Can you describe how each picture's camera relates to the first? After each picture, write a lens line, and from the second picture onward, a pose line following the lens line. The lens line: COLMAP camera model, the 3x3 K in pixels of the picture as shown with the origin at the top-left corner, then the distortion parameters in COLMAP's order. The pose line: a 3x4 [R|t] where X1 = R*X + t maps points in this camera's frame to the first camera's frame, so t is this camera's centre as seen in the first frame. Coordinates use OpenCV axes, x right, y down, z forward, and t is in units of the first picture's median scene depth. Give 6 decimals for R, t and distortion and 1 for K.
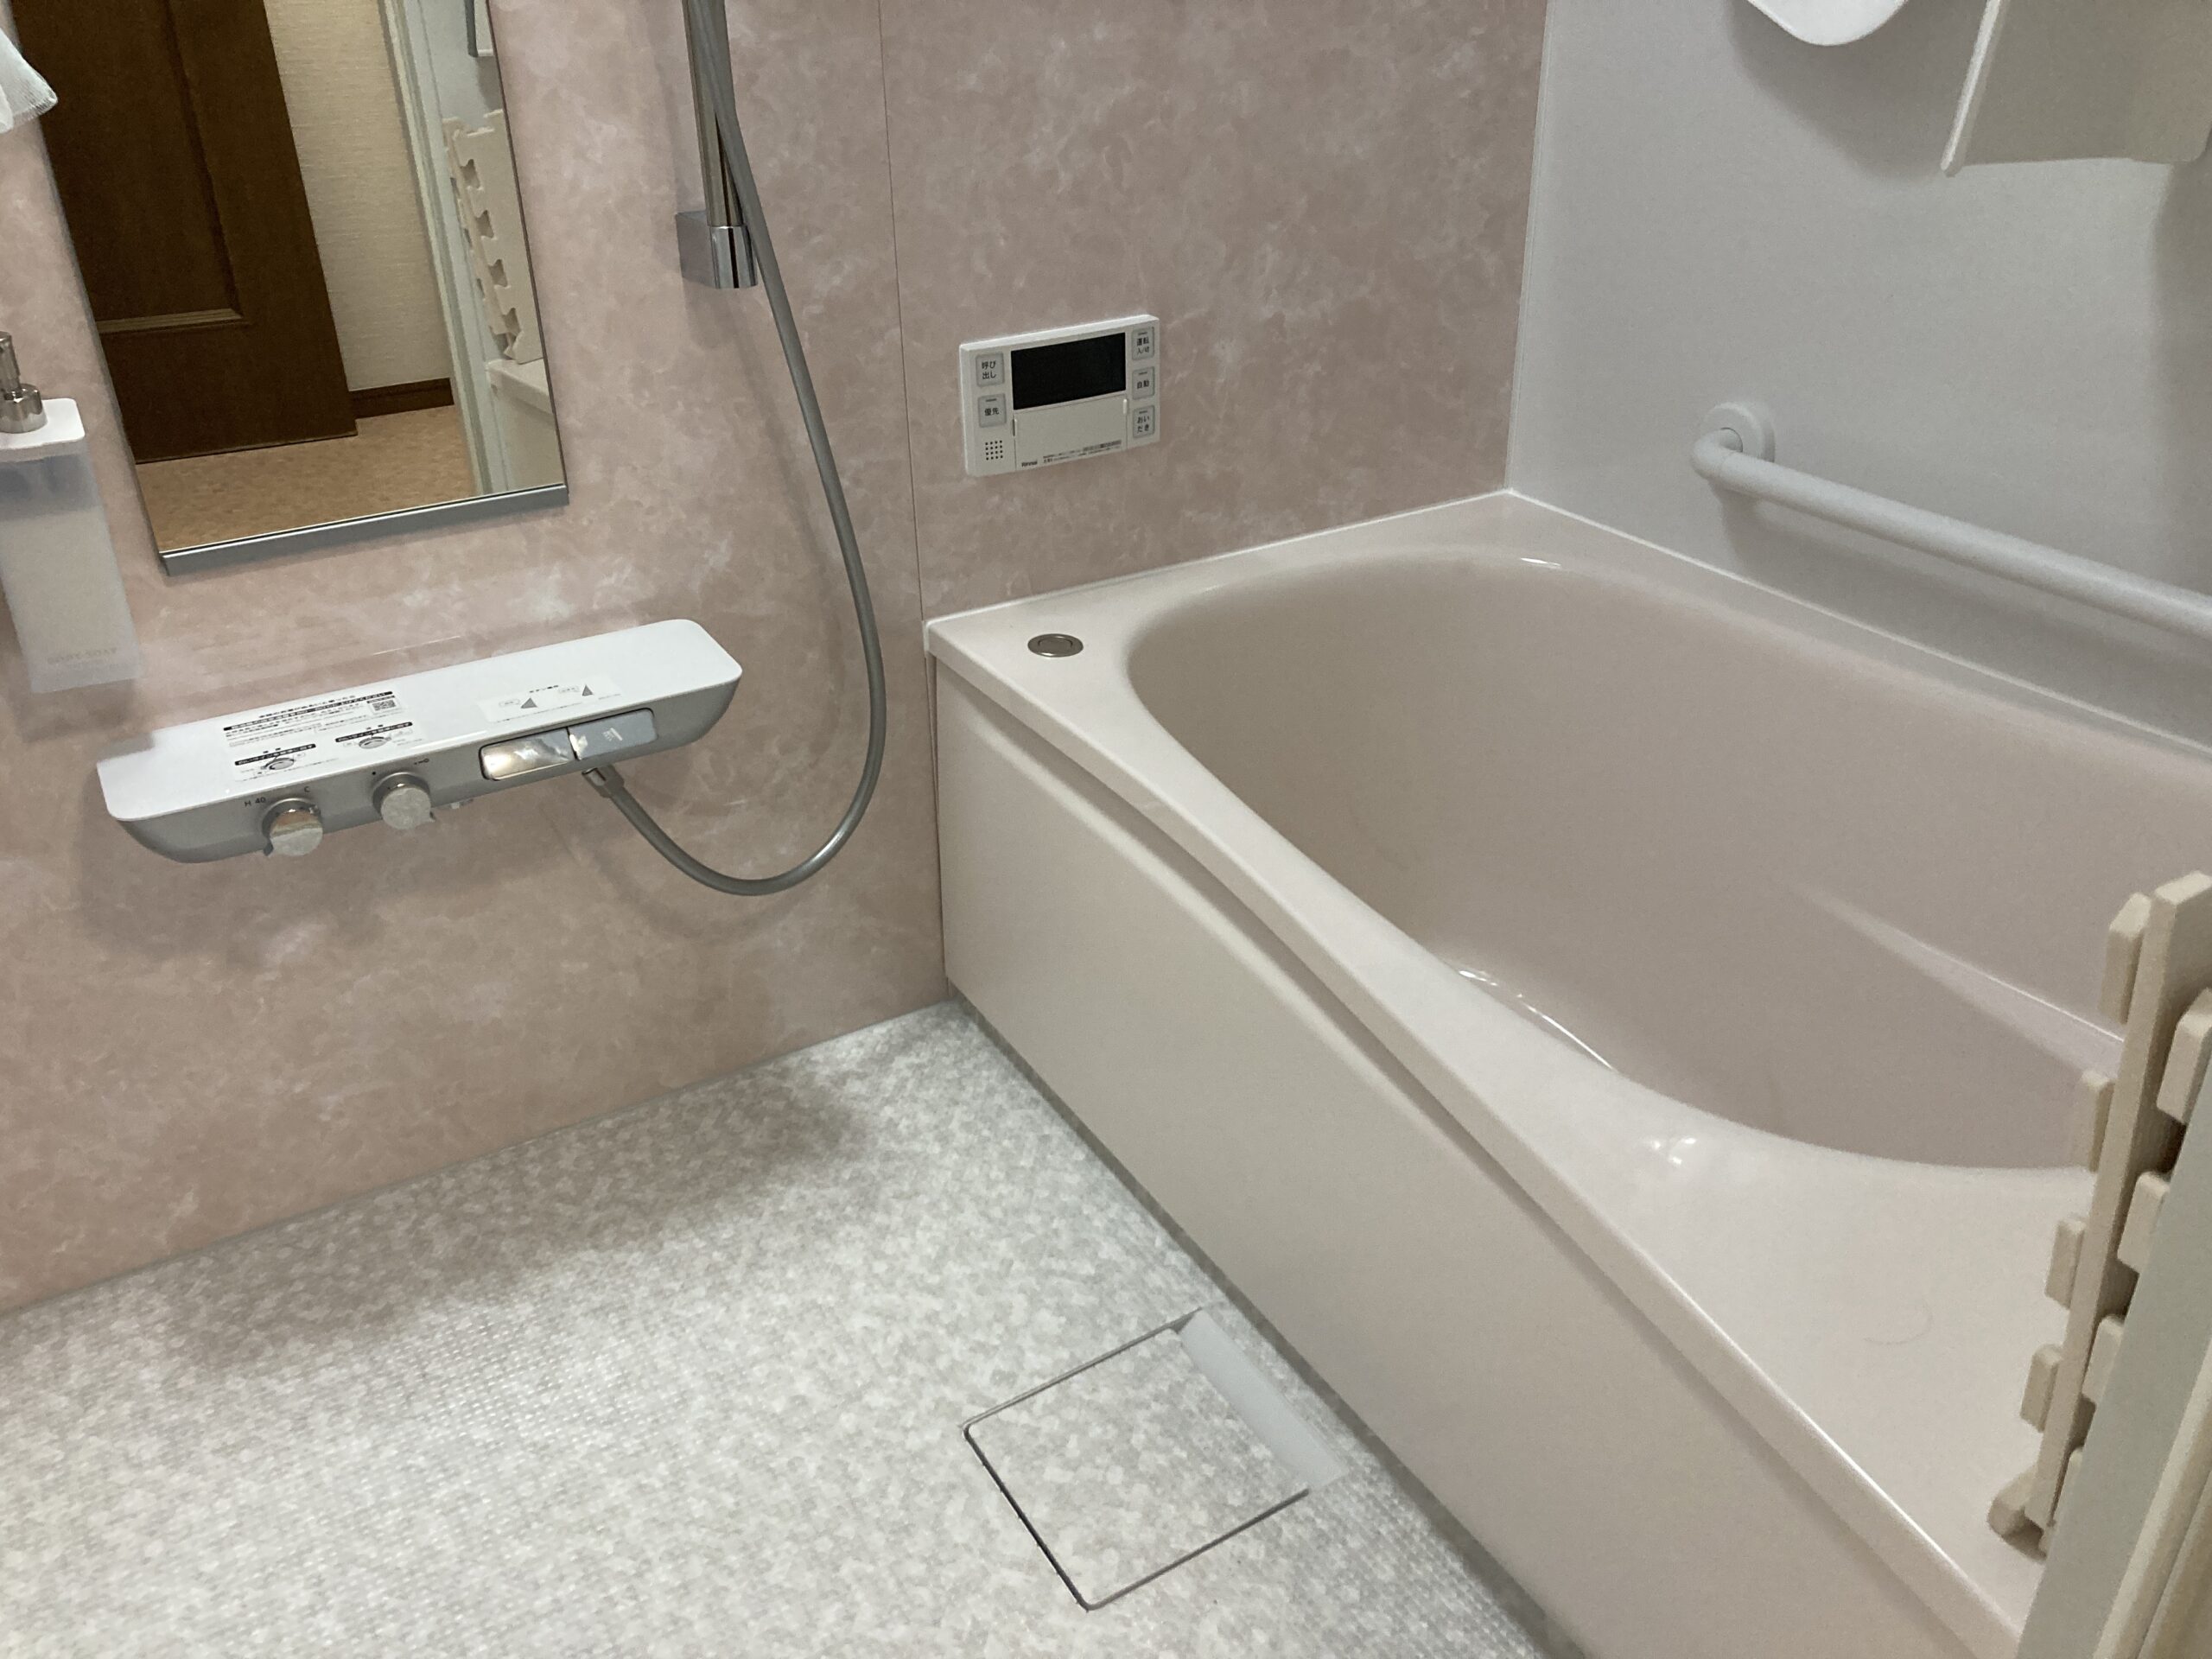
lens RADIAL K [[1814.3, 0, 1094.7], [0, 1814.3, 815.3], [0, 0, 1]] dist [0.014260, -0.005163]
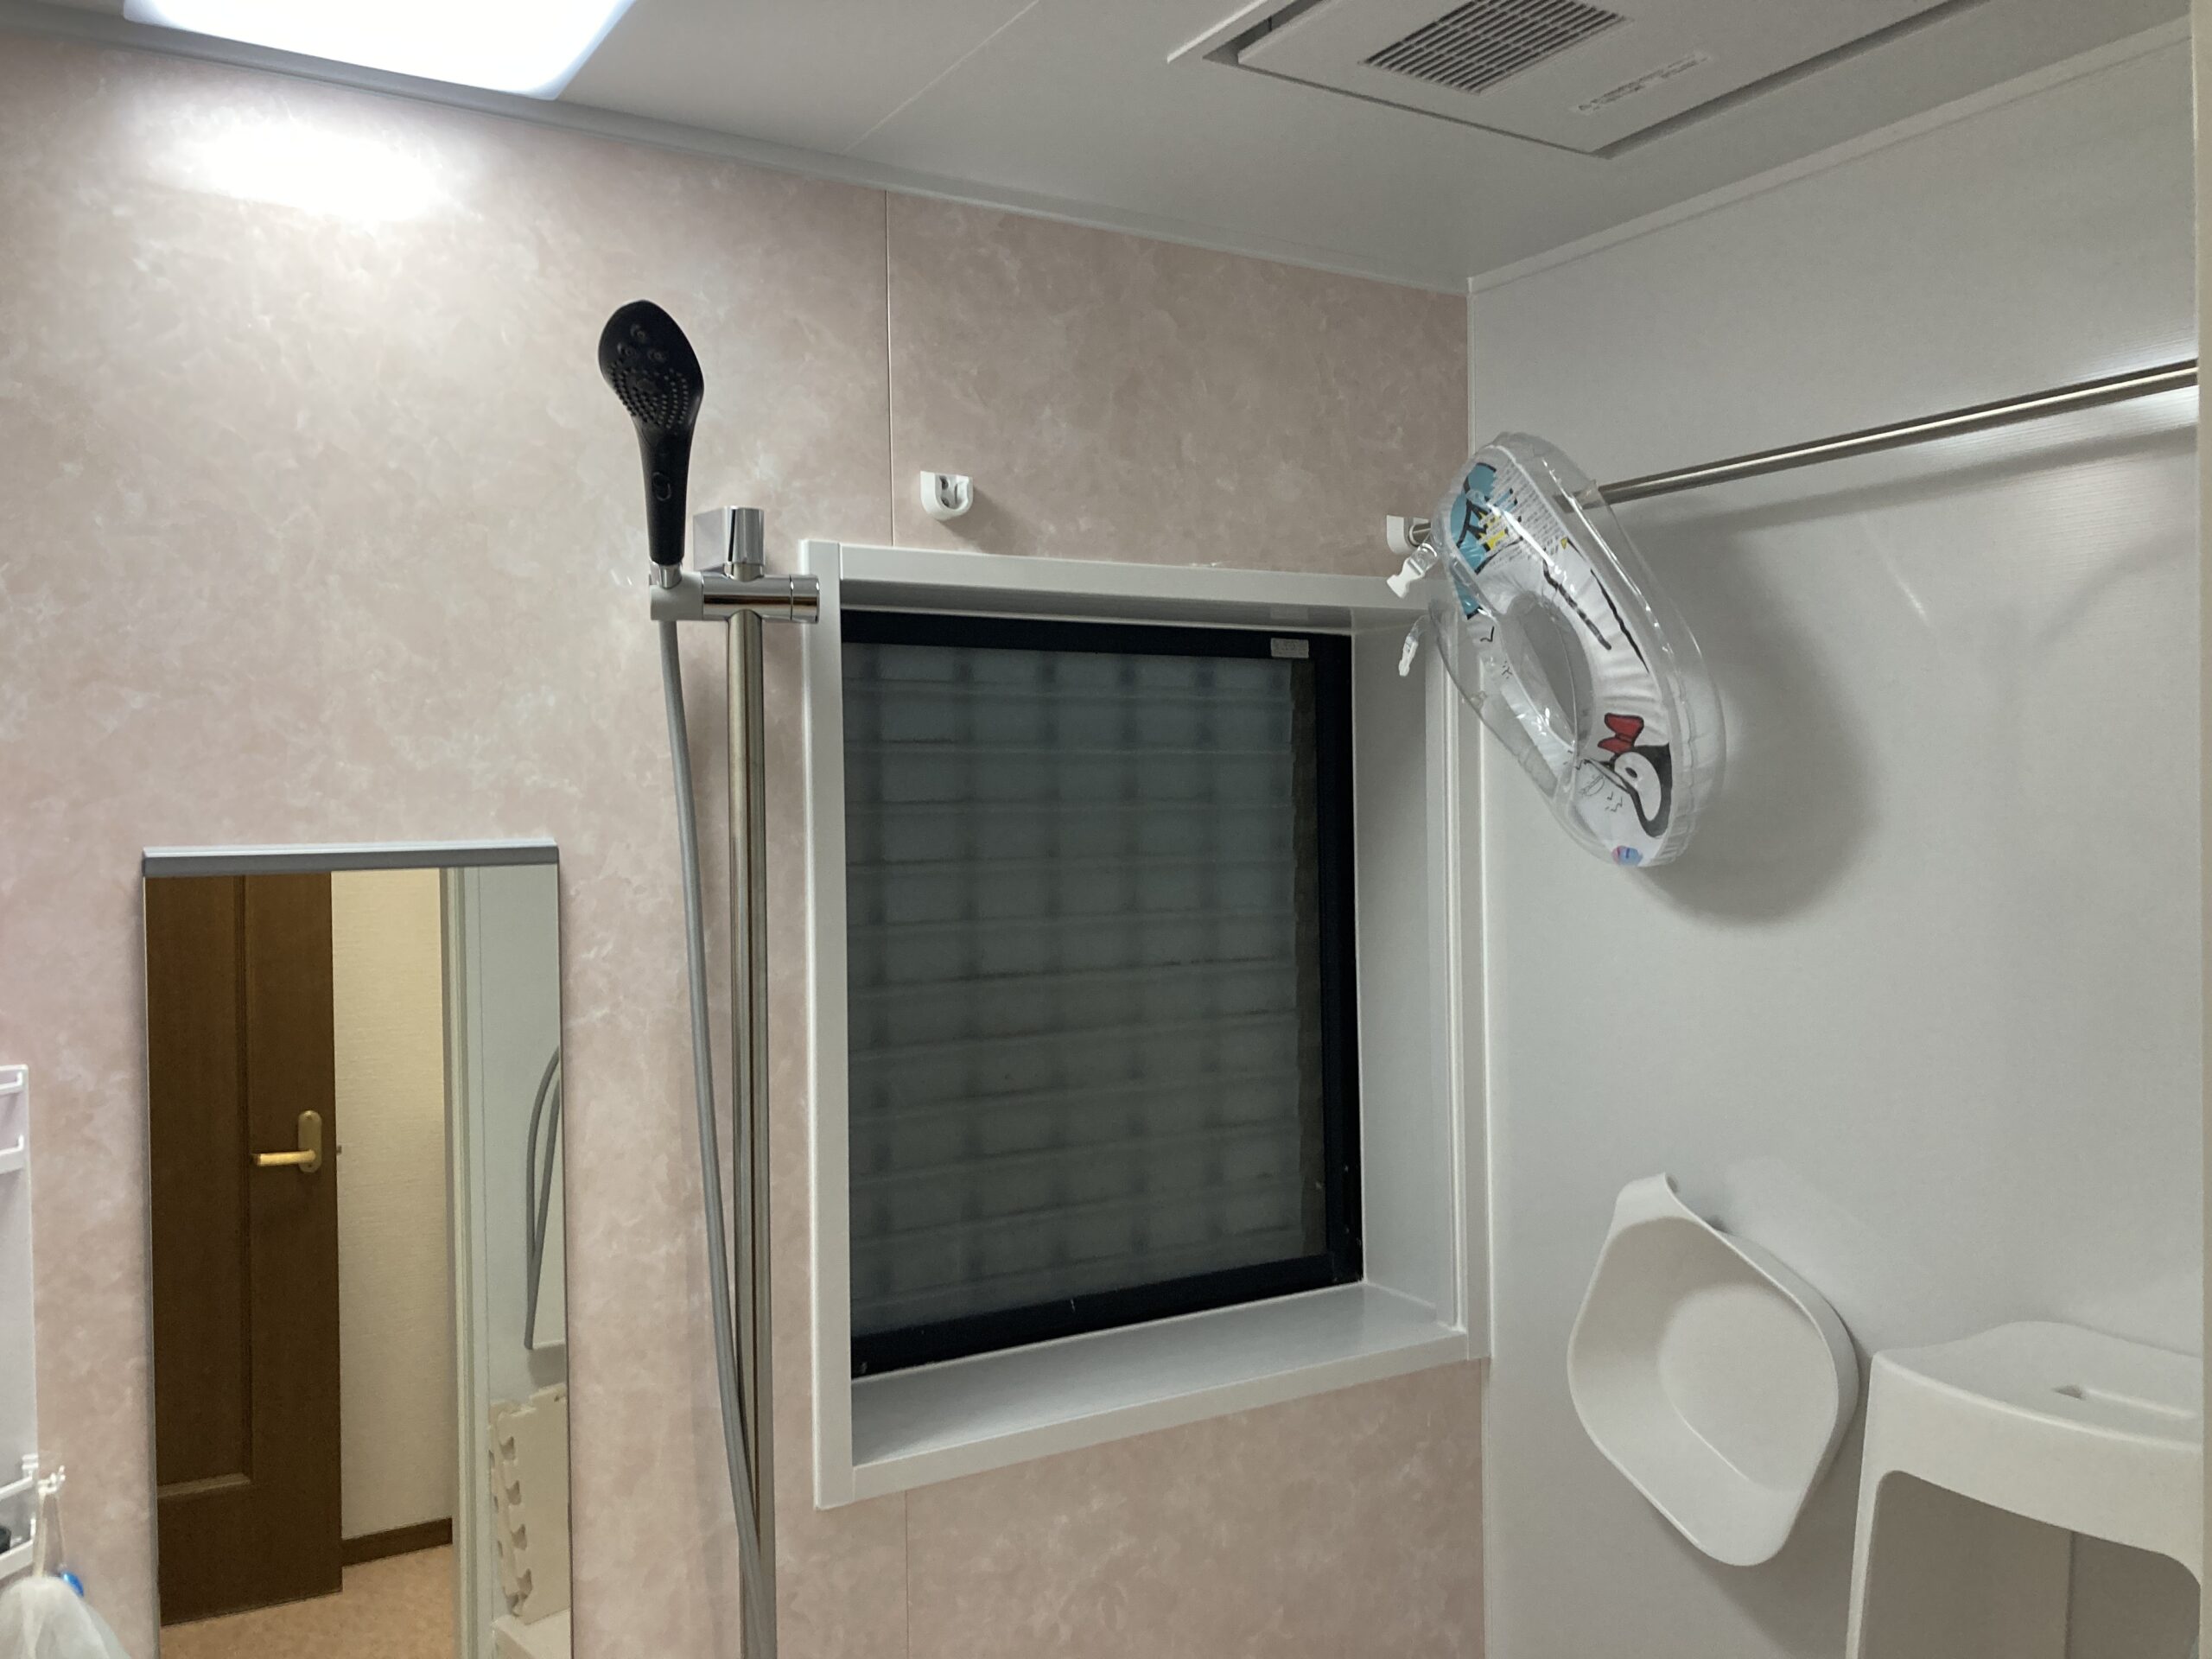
lens RADIAL K [[1814.3, 0, 1124.1], [0, 1814.3, 835.1], [0, 0, 1]] dist [0.014260, -0.005163]
pose [[0.999648, 0.004470, 0.026137, -0.010397], [0.008060, 0.887834, -0.460092, -0.249034], [-0.025262, 0.460141, 0.887486, -0.192319]]
